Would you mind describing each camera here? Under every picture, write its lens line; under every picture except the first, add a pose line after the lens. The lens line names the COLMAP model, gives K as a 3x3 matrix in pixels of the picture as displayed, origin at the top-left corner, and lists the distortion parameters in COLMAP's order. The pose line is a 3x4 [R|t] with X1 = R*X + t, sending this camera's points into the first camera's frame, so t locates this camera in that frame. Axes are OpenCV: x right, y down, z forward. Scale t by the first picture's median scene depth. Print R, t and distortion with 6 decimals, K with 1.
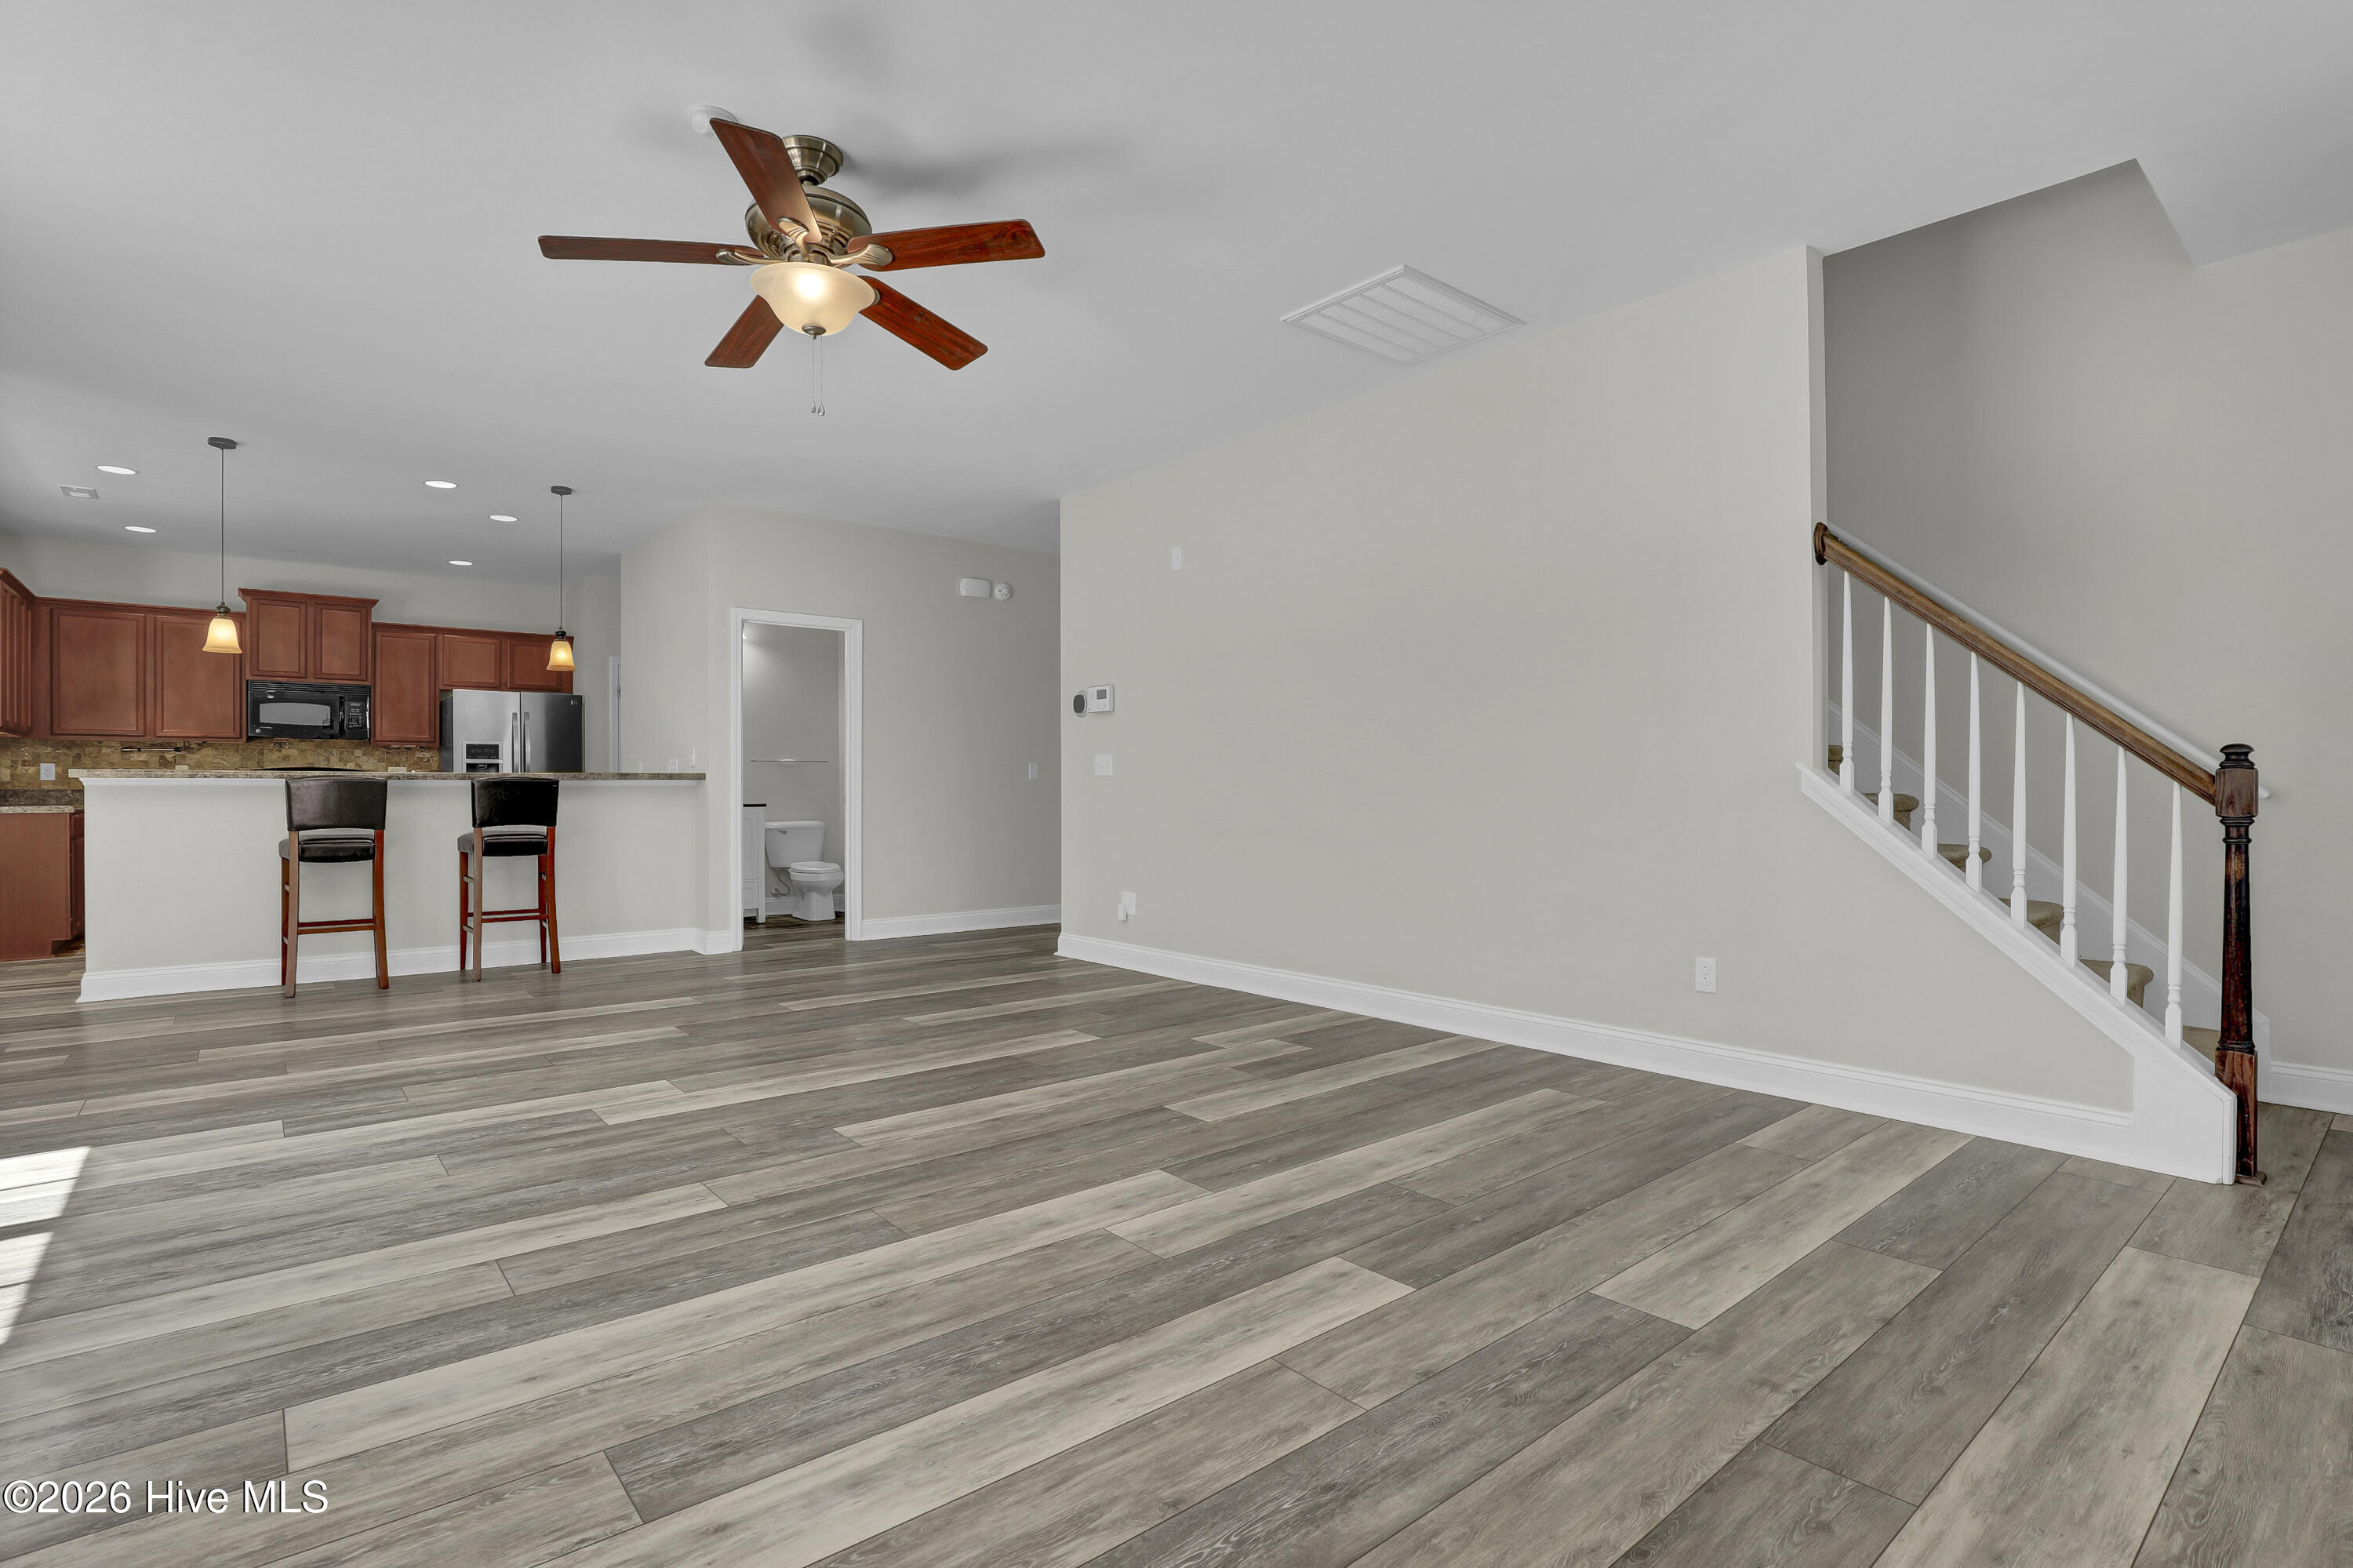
lens RADIAL K [[1102.3, 0, 1176.5], [0, 1102.3, 784.0], [0, 0, 1]] dist [-0.012429, -0.000196]
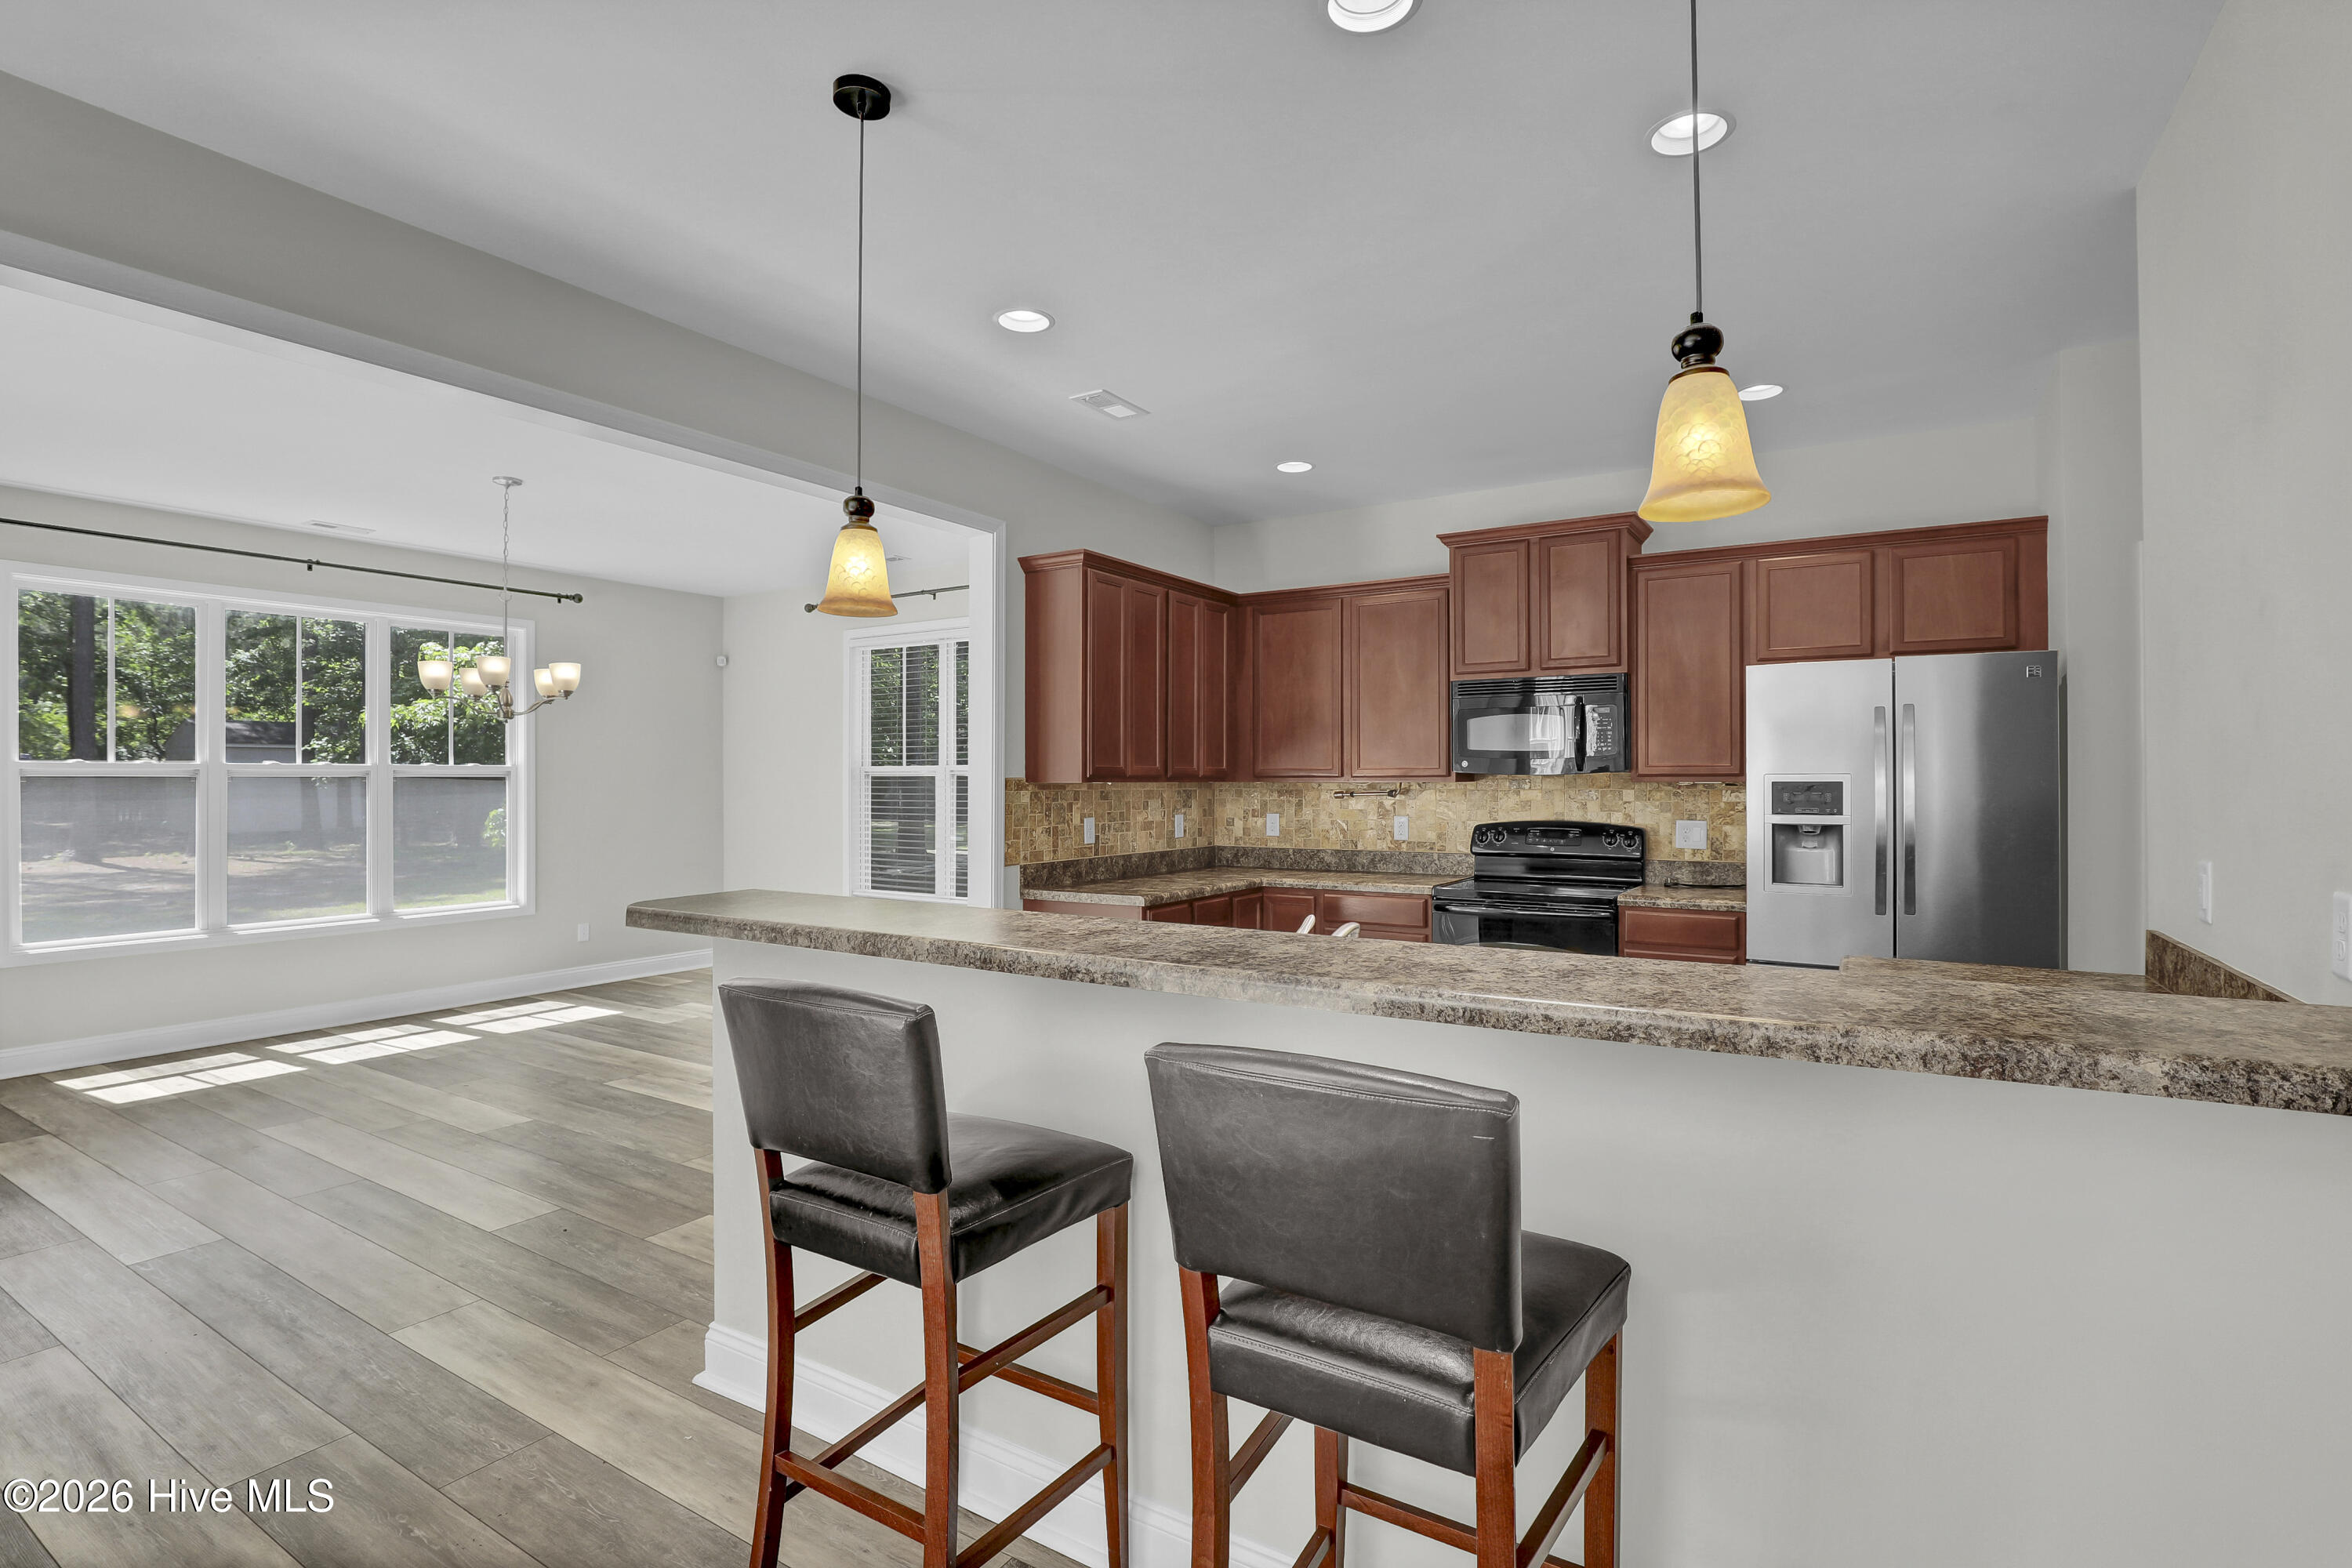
lens RADIAL K [[1101.8, 0, 1176.0], [0, 1101.8, 784.0], [0, 0, 1]] dist [-0.012429, -0.000196]
pose [[0.319851, -0.003187, -0.947462, -0.308462], [-0.002907, 0.999986, -0.004345, -0.034093], [0.947463, 0.004143, 0.319837, 0.646827]]
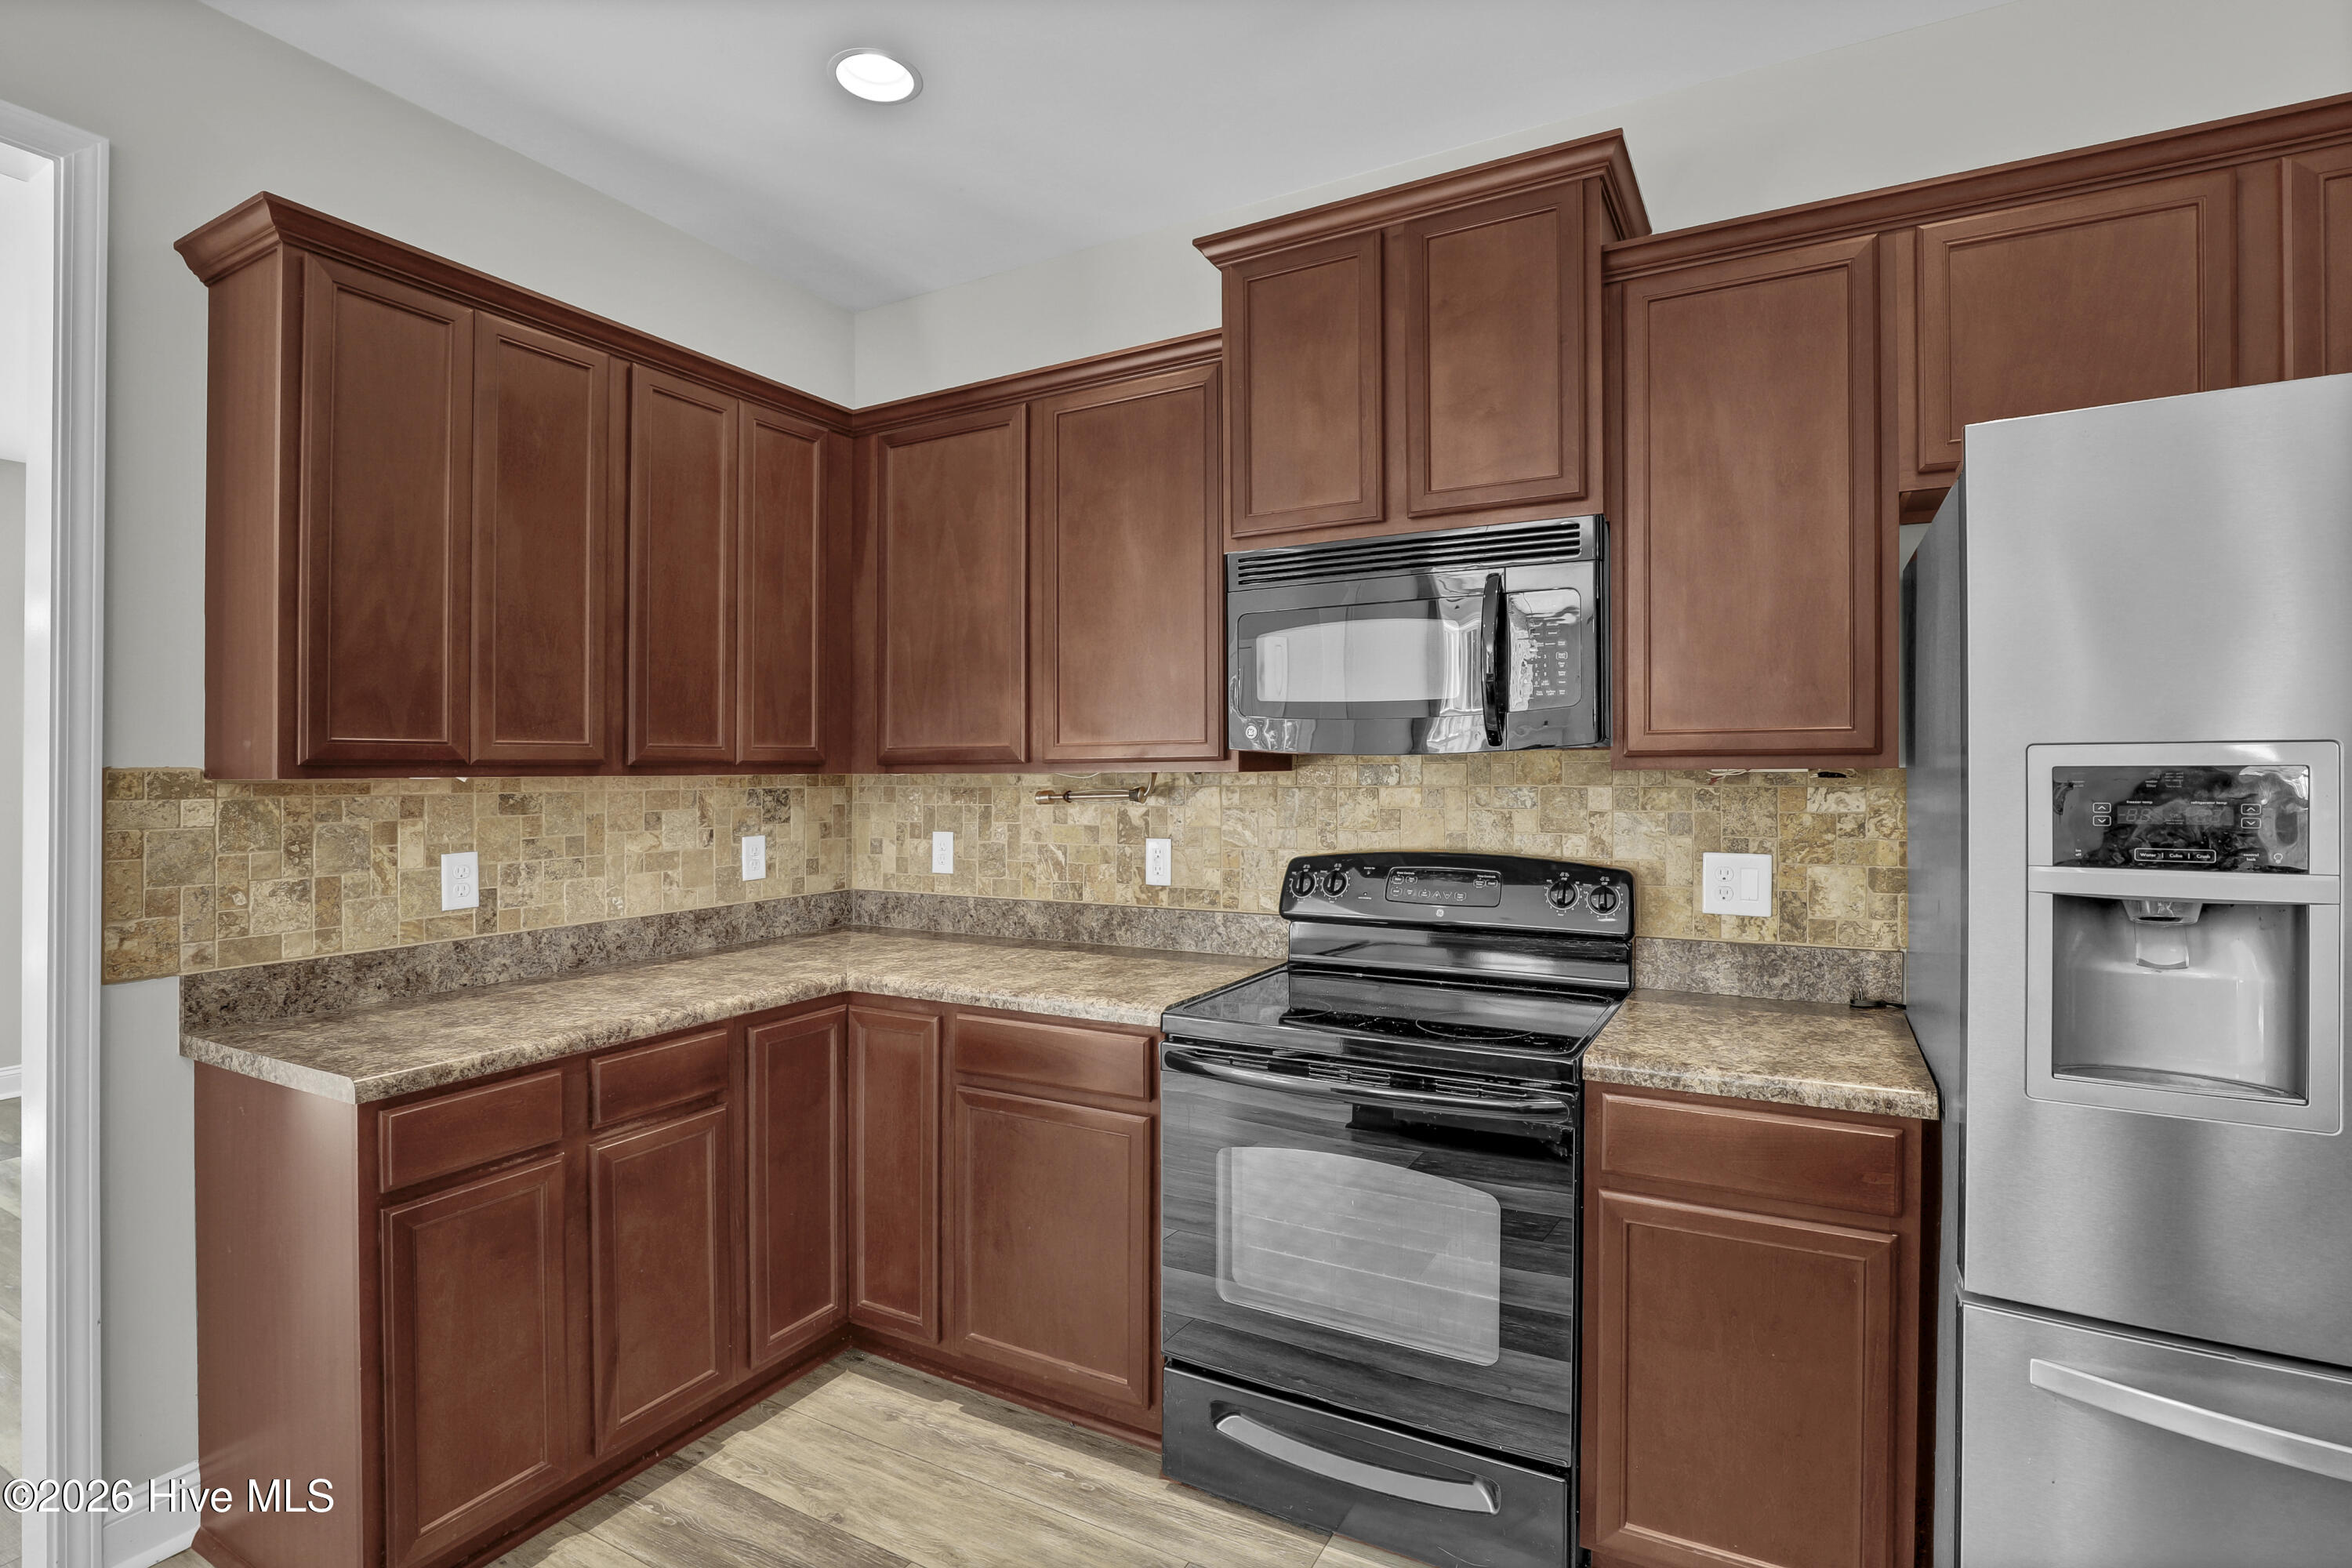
lens RADIAL K [[1101.8, 0, 1176.0], [0, 1101.8, 784.0], [0, 0, 1]] dist [-0.012429, -0.000196]
pose [[0.367941, 0.003781, -0.929842, -0.581291], [0.002970, 0.999982, 0.005242, -0.036719], [0.929844, -0.004691, 0.367923, 0.872626]]
